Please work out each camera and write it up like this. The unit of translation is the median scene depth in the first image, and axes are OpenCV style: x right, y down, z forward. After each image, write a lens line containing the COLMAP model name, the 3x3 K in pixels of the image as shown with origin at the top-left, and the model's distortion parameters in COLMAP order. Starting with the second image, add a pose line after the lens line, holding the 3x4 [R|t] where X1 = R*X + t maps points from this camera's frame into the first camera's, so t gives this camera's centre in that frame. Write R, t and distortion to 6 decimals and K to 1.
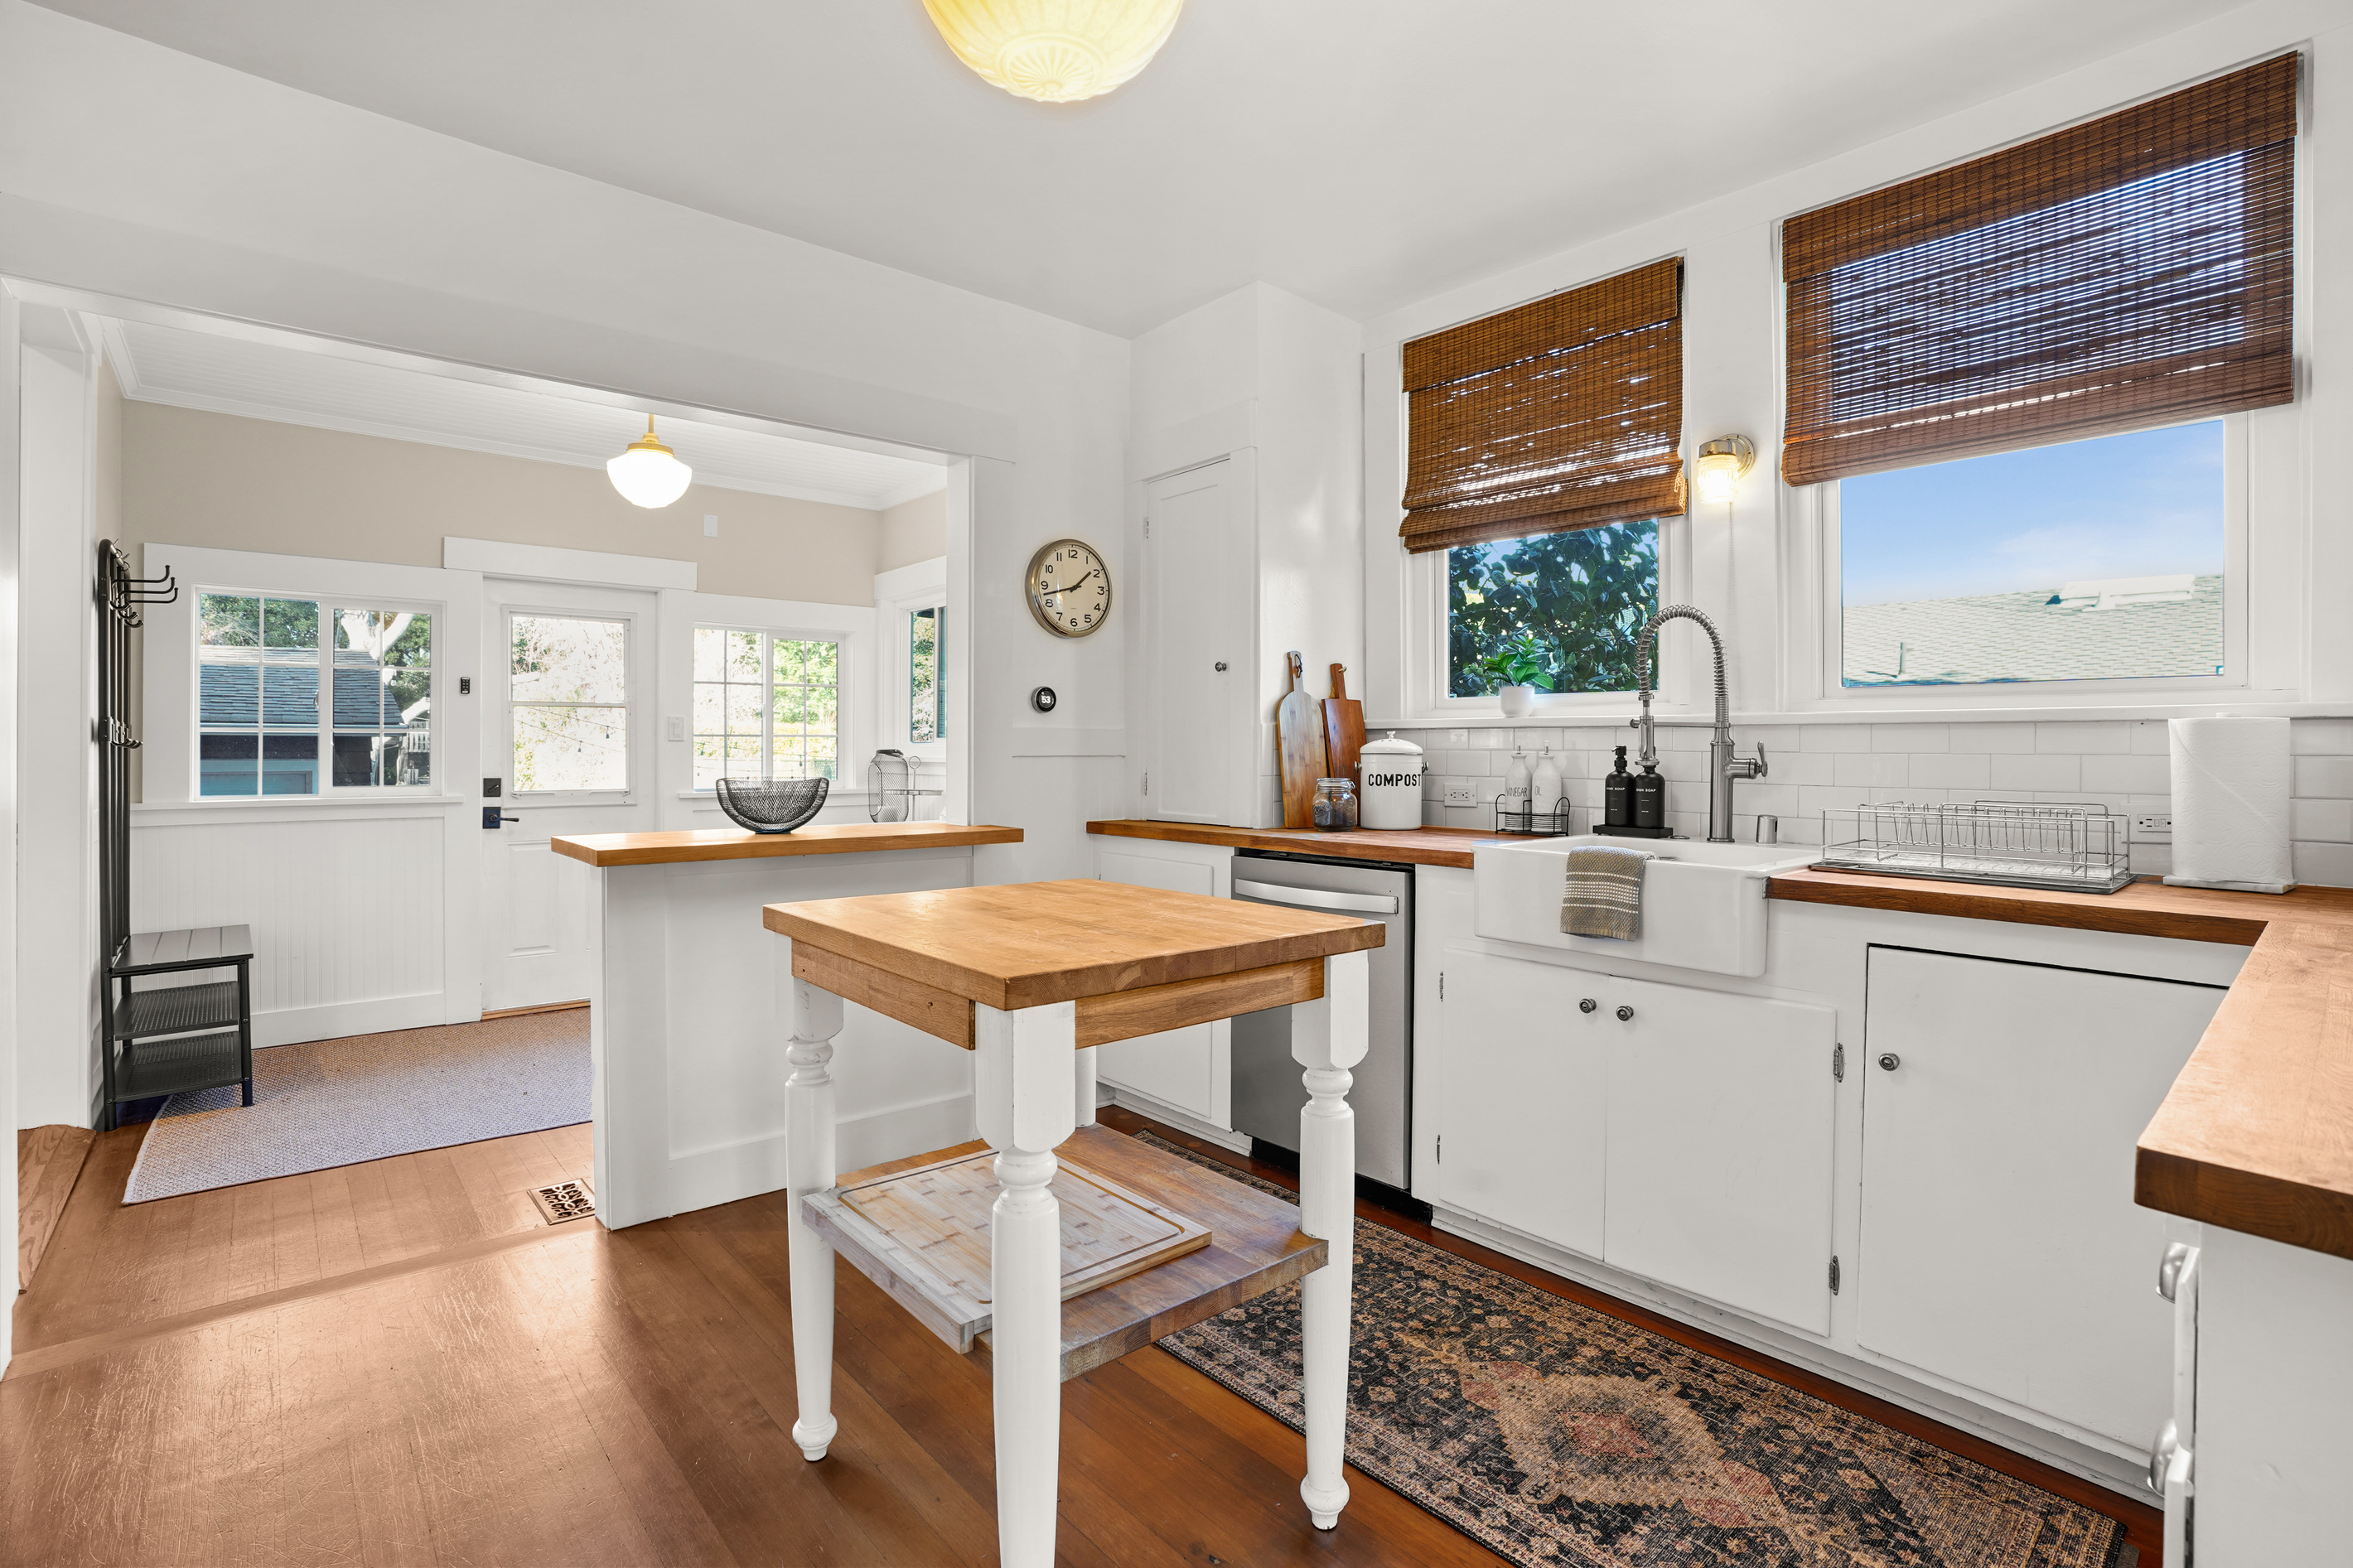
lens RADIAL K [[1093.3, 0, 1176.4], [0, 1093.3, 763.4], [0, 0, 1]] dist [-0.043639, 0.001144]
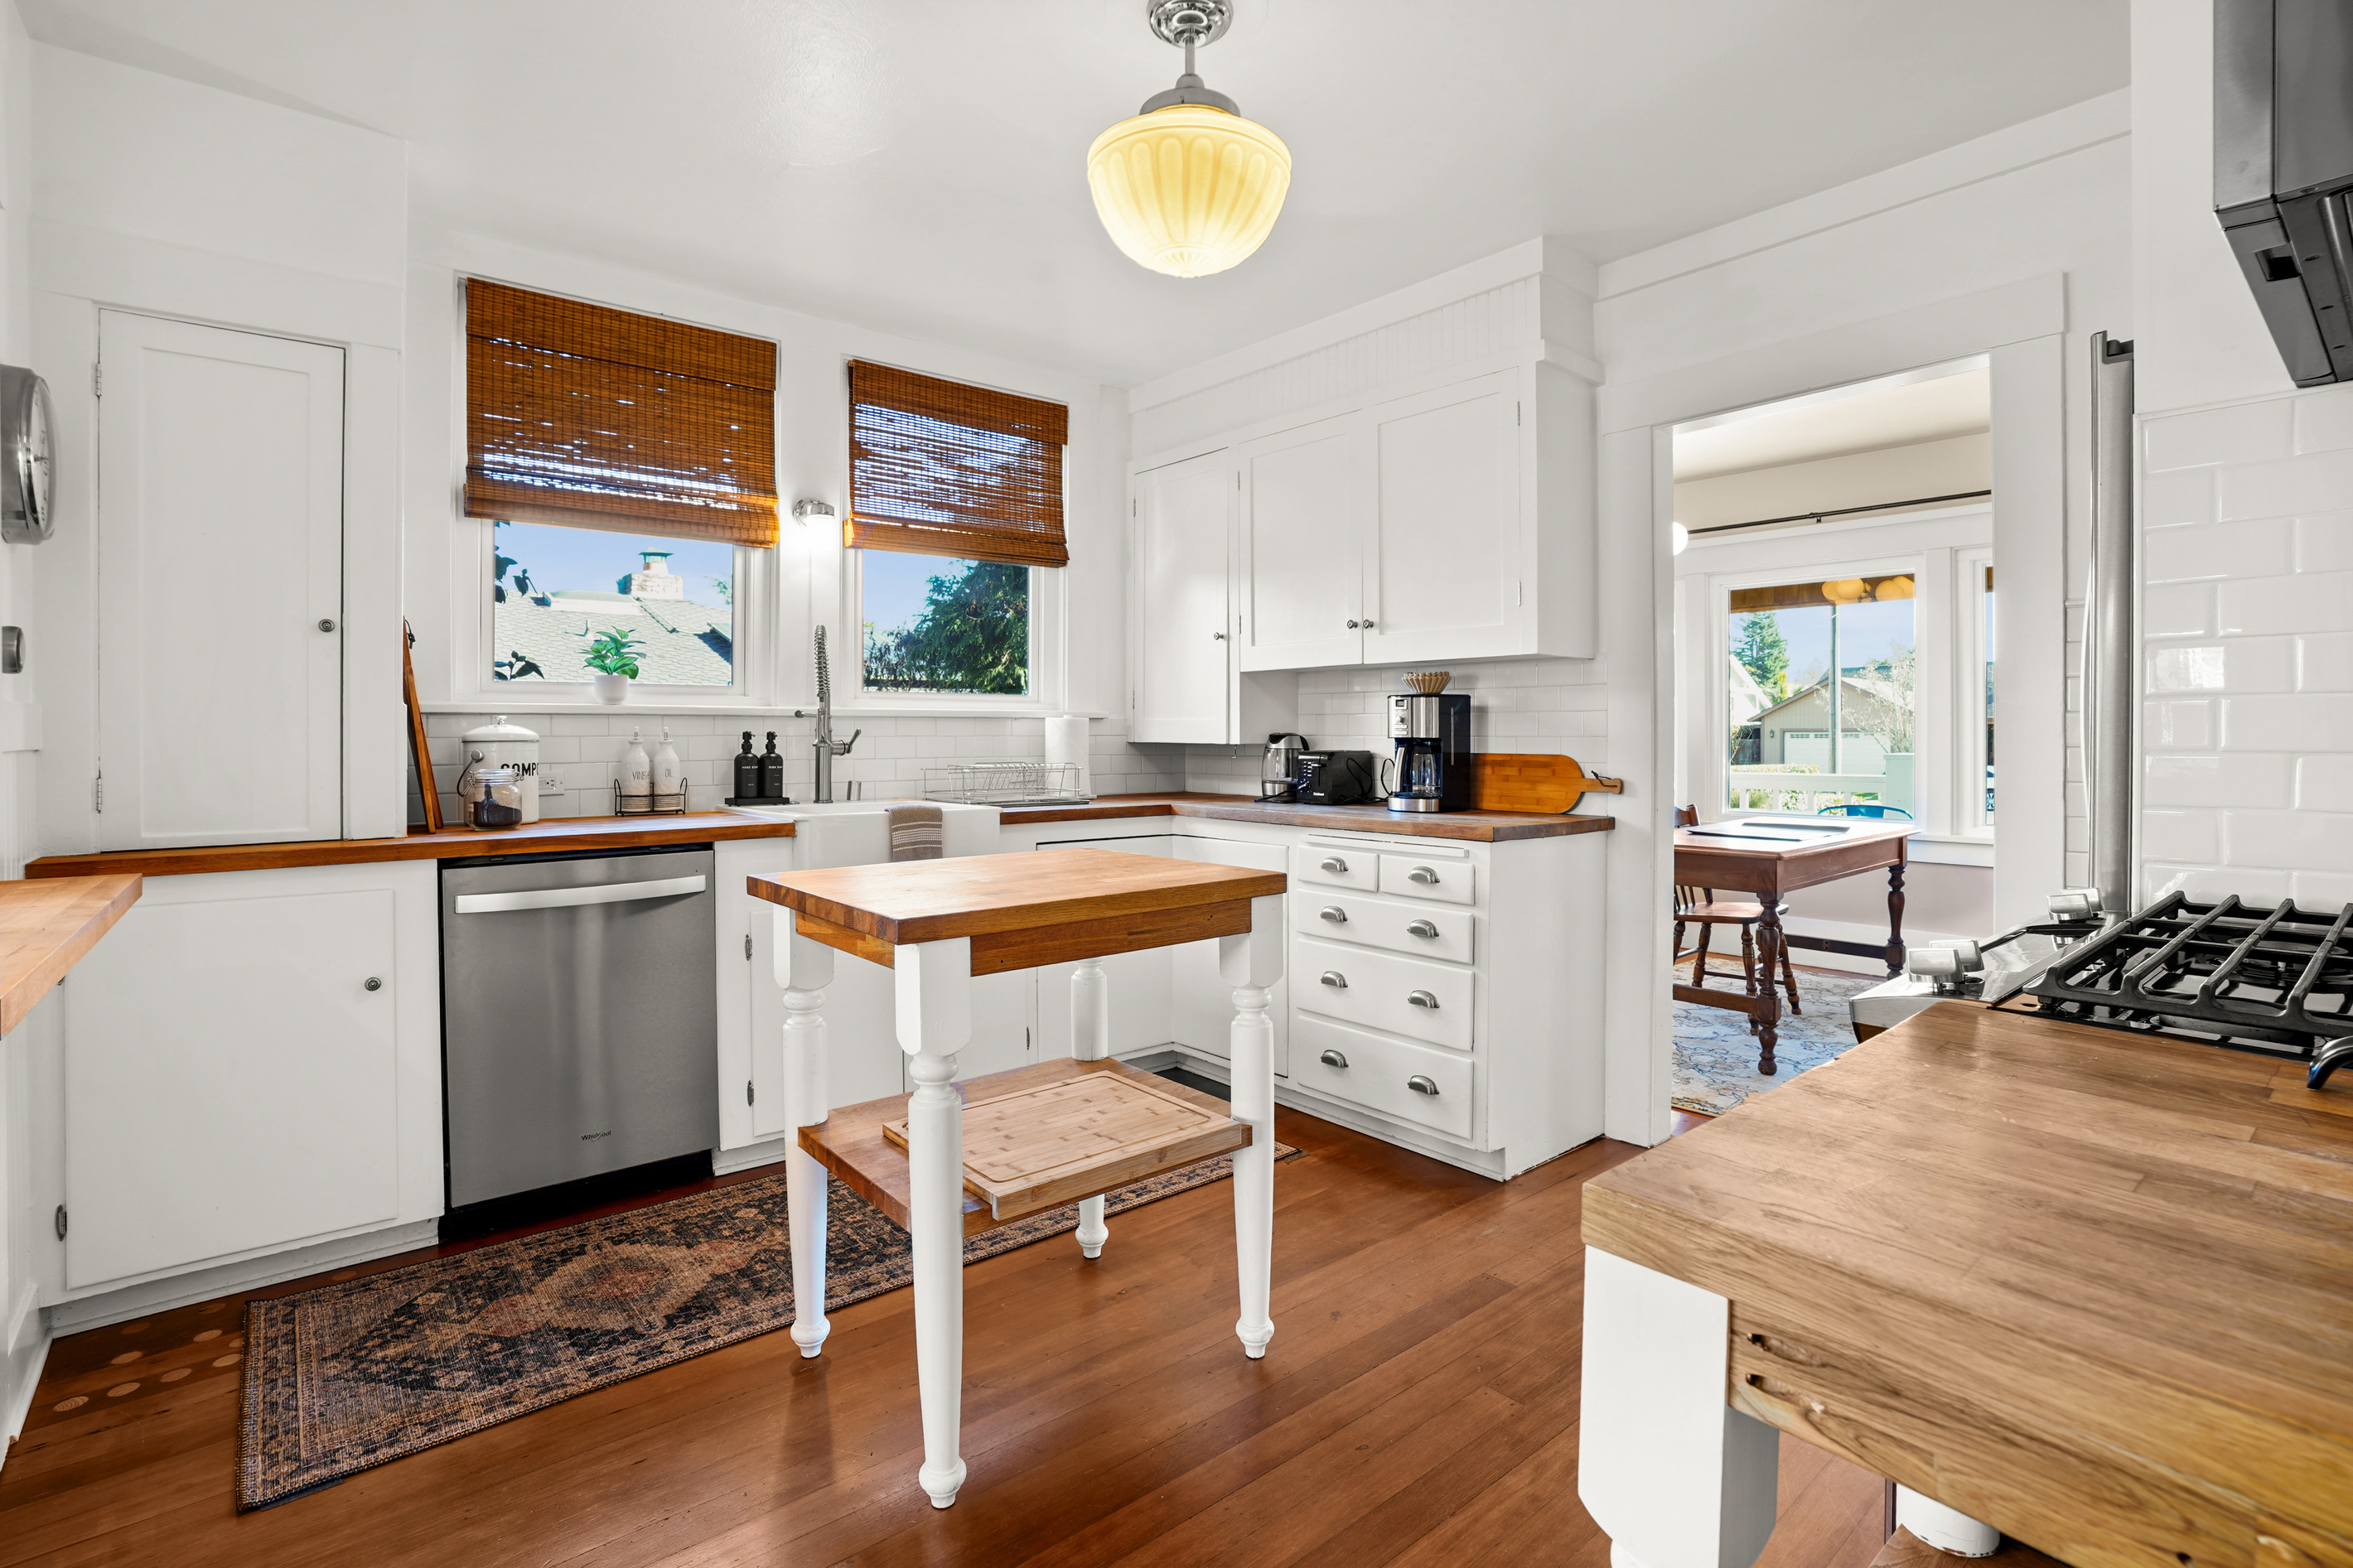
lens RADIAL K [[1093.3, 0, 1176.4], [0, 1093.3, 763.4], [0, 0, 1]] dist [-0.043639, 0.001144]
pose [[0.037094, -0.029498, 0.998876, -0.797495], [0.014961, 0.999469, 0.028960, -0.008880], [-0.999200, 0.013870, 0.037515, 0.486740]]
